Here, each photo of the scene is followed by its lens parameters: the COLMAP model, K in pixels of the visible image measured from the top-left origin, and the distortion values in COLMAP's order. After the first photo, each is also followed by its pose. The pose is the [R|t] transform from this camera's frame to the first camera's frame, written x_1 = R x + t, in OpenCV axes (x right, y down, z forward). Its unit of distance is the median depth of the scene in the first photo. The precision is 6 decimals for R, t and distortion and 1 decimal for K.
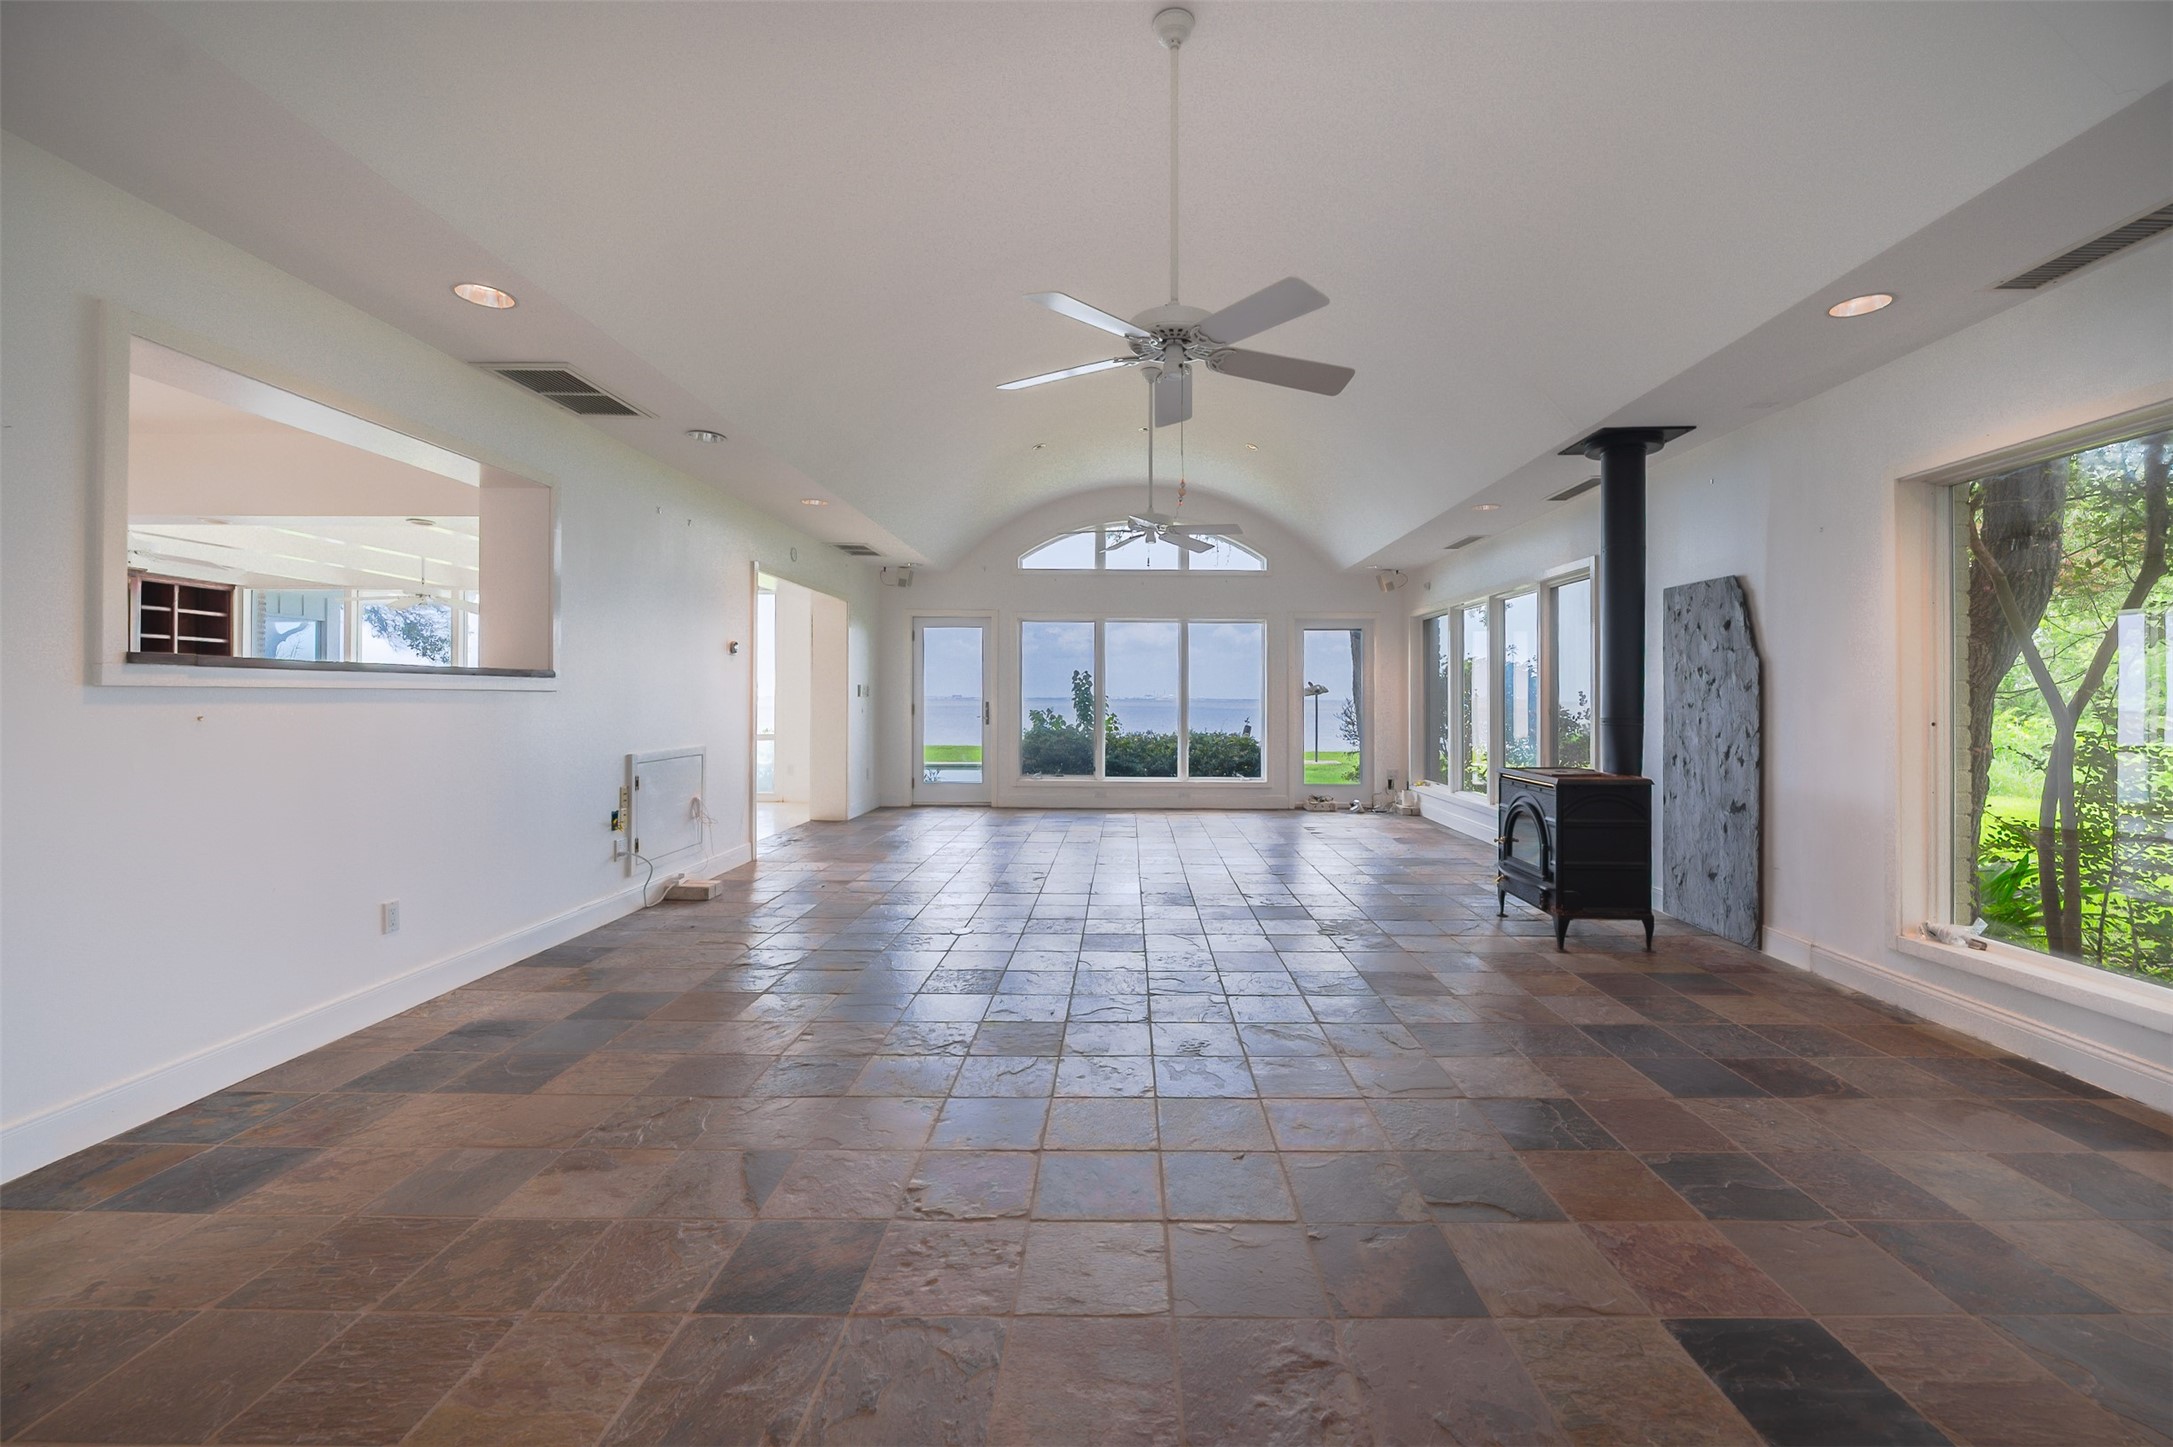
lens RADIAL K [[889.0, 0, 1118.5], [0, 889.0, 696.3], [0, 0, 1]] dist [-0.009053, 0.000052]
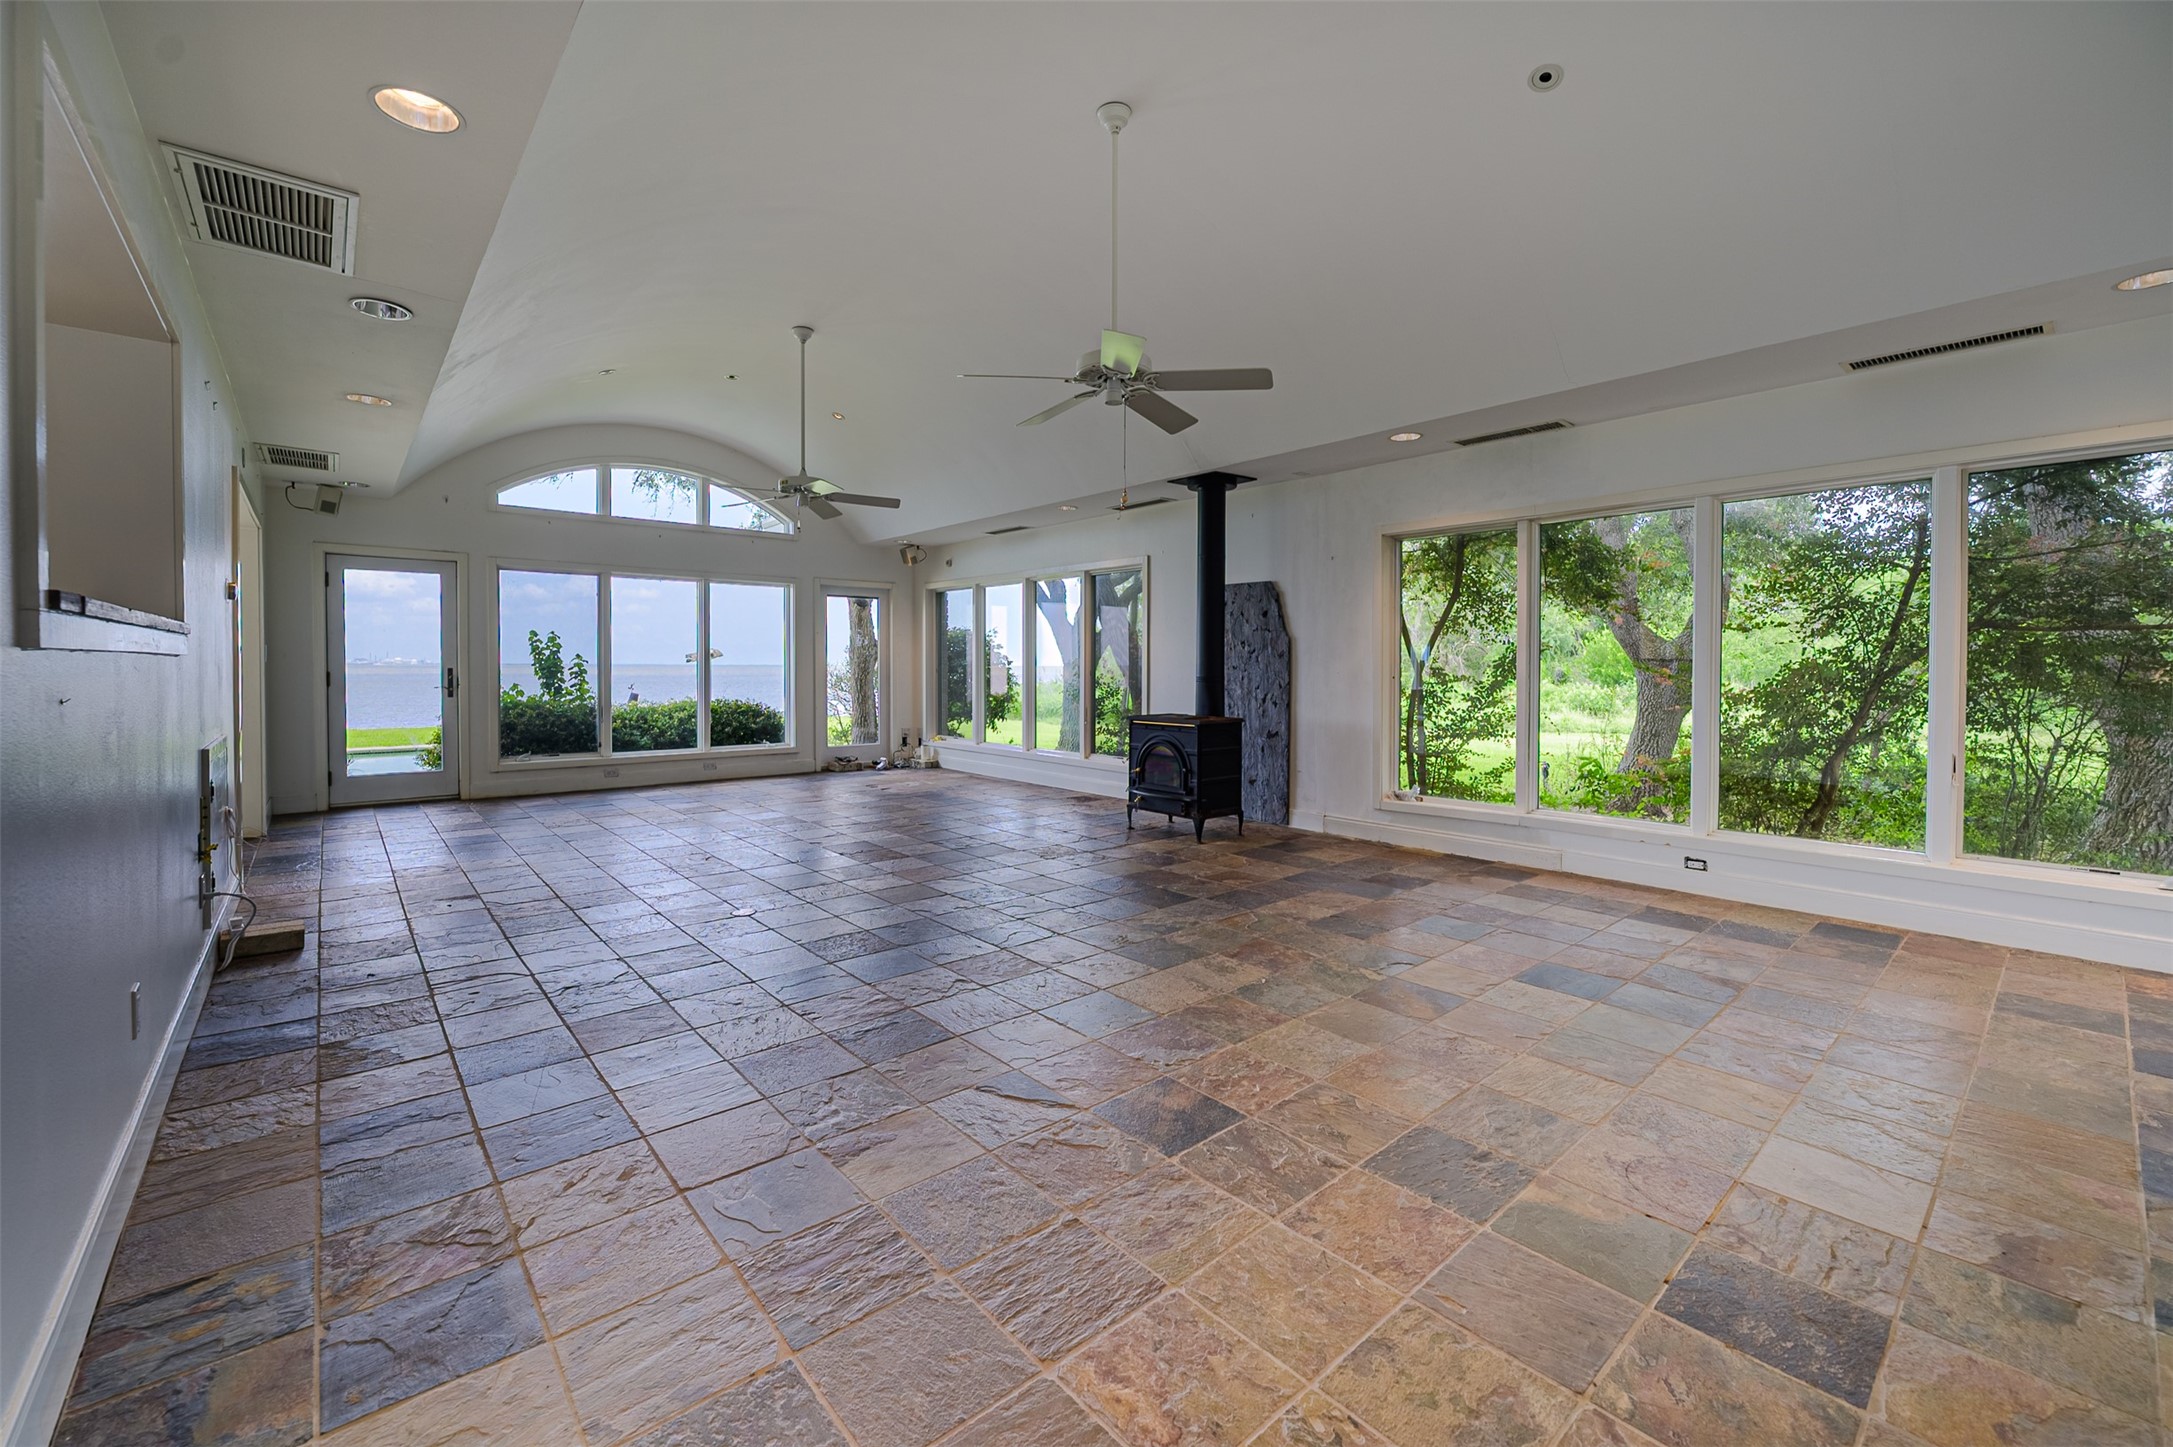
lens RADIAL K [[889.0, 0, 1106.9], [0, 889.0, 679.7], [0, 0, 1]] dist [-0.009053, 0.000052]
pose [[0.748314, -0.014502, 0.663186, -0.474271], [-0.000006, 0.999761, 0.021869, -0.001673], [-0.663345, -0.016369, 0.748135, 0.045517]]
